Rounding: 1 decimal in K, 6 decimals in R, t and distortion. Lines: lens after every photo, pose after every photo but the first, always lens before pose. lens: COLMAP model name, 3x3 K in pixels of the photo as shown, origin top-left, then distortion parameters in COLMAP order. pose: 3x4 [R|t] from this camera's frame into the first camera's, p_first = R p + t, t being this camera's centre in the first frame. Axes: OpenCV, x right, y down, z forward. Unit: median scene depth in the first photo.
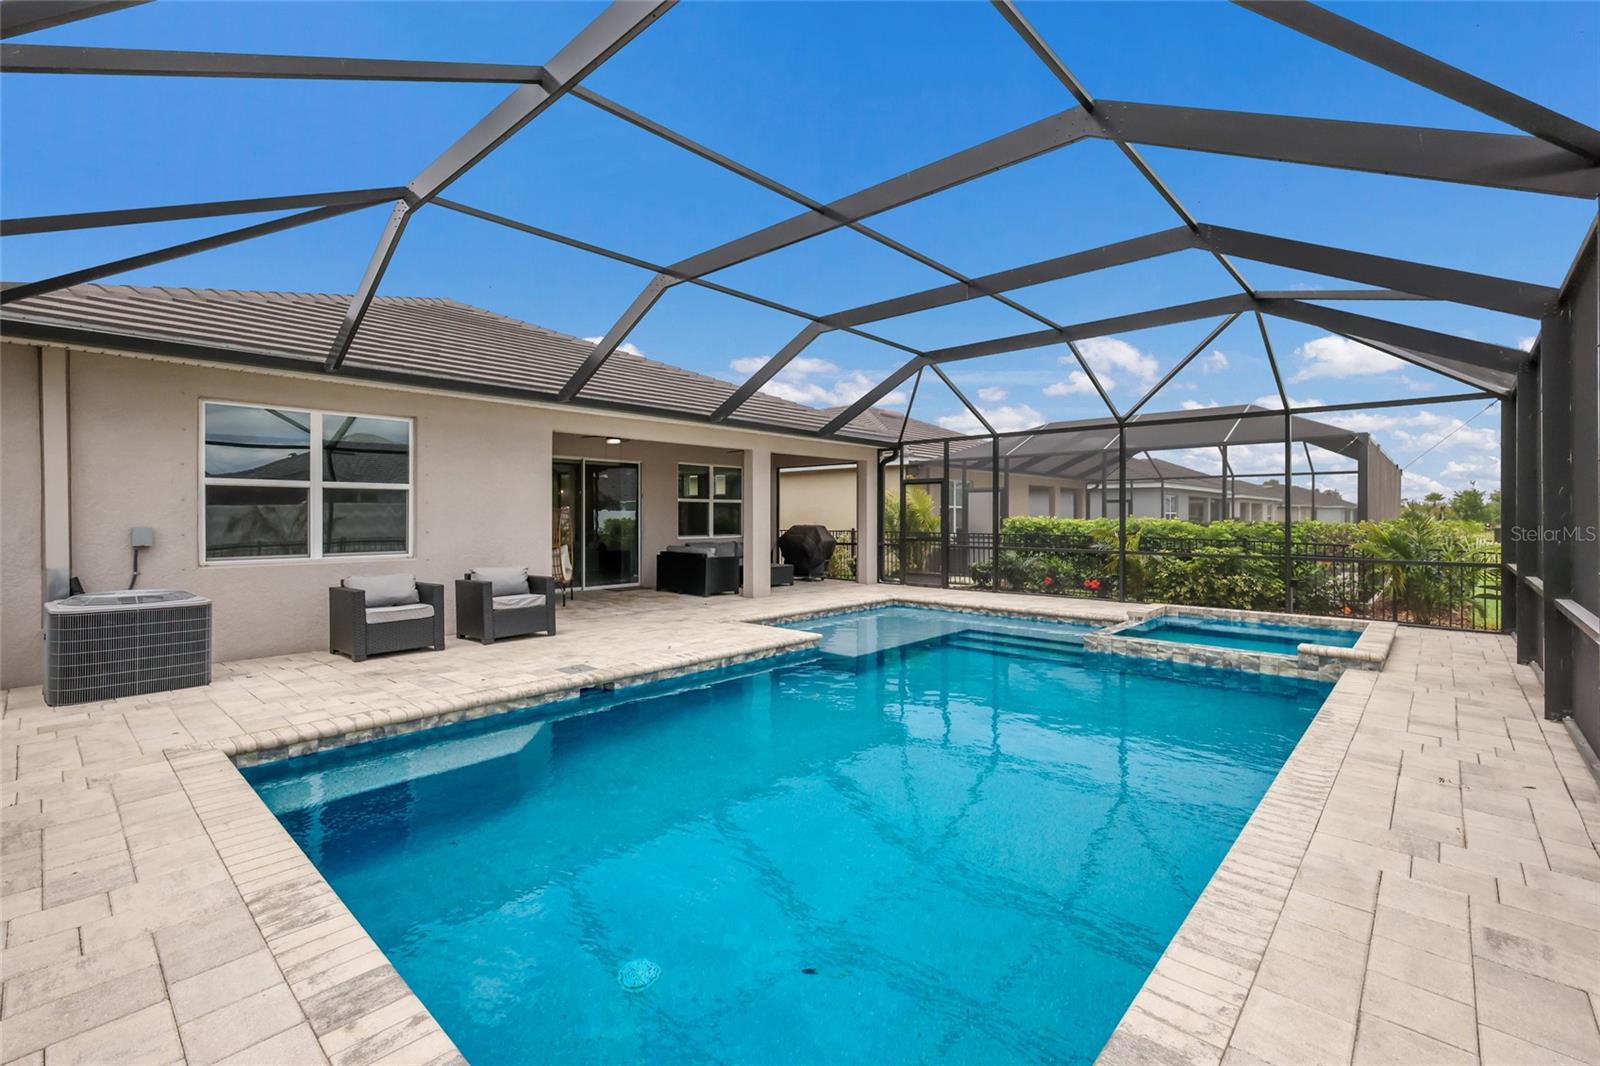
lens RADIAL K [[698.2, 0, 819.0], [0, 698.2, 514.8], [0, 0, 1]] dist [-0.052983, -0.000035]
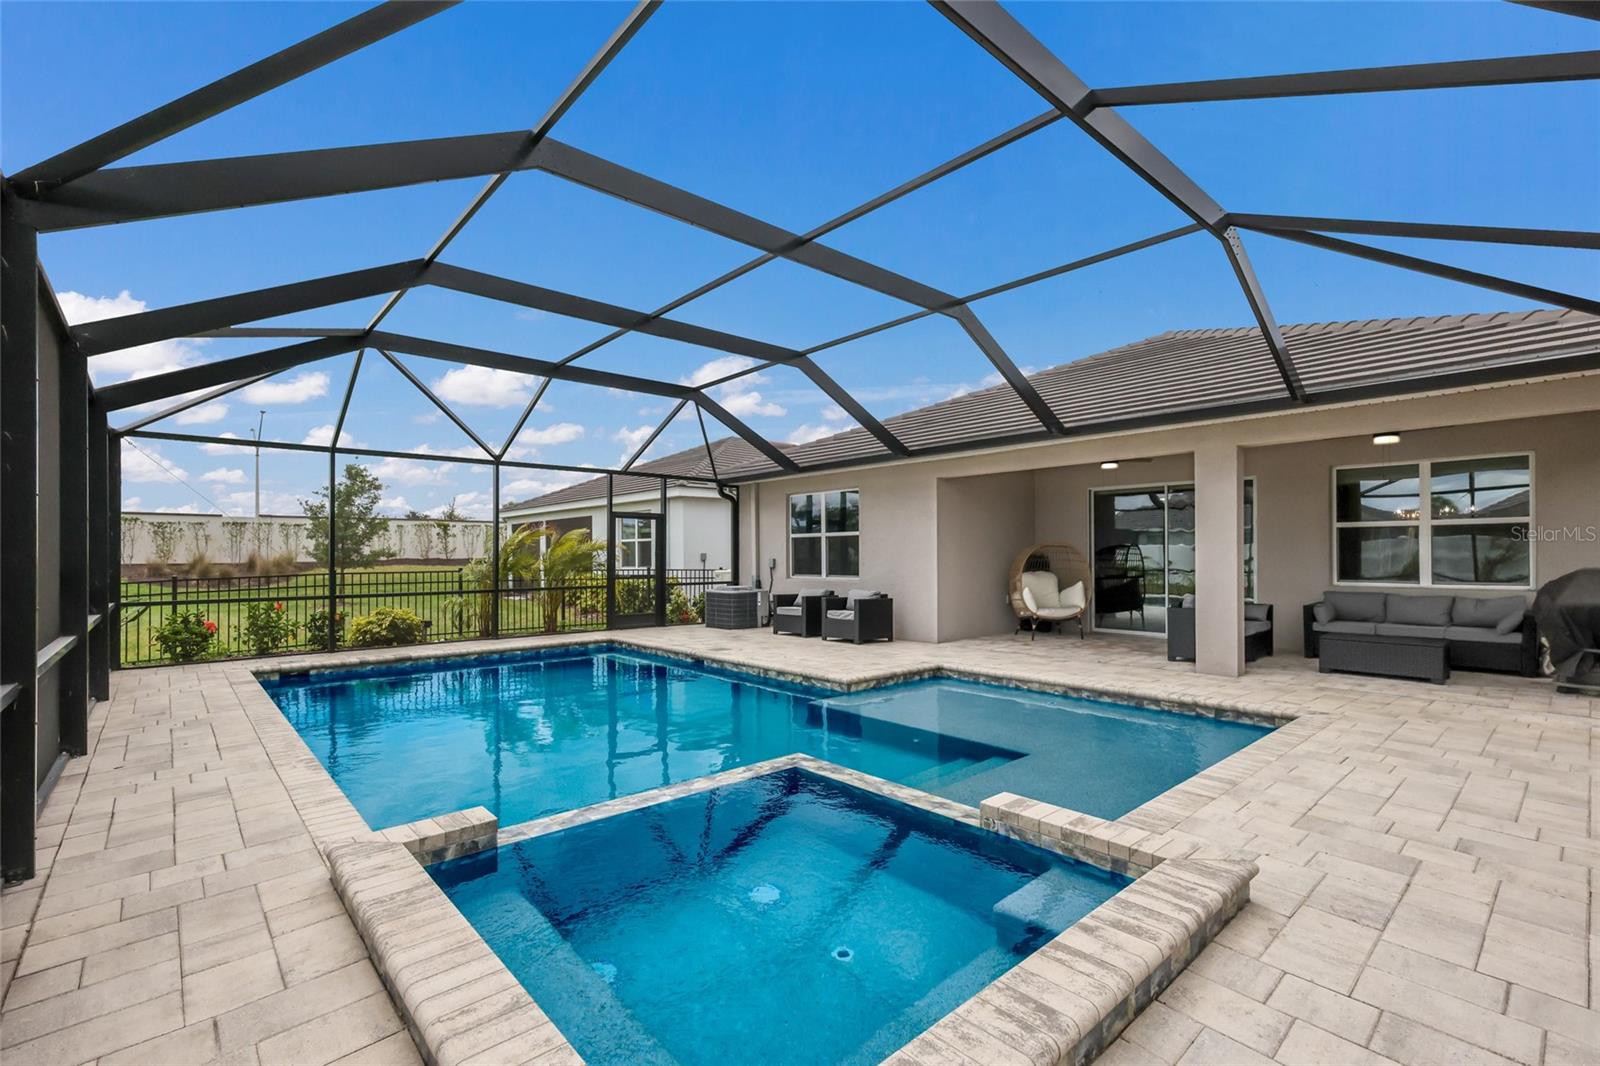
lens RADIAL K [[697.8, 0, 800.0], [0, 697.8, 533.0], [0, 0, 1]] dist [0.007384, 0.000052]
pose [[-0.115811, -0.031682, -0.992766, 0.912086], [0.006553, 0.999445, -0.032659, 0.008482], [0.993250, -0.010288, -0.115539, 1.030367]]
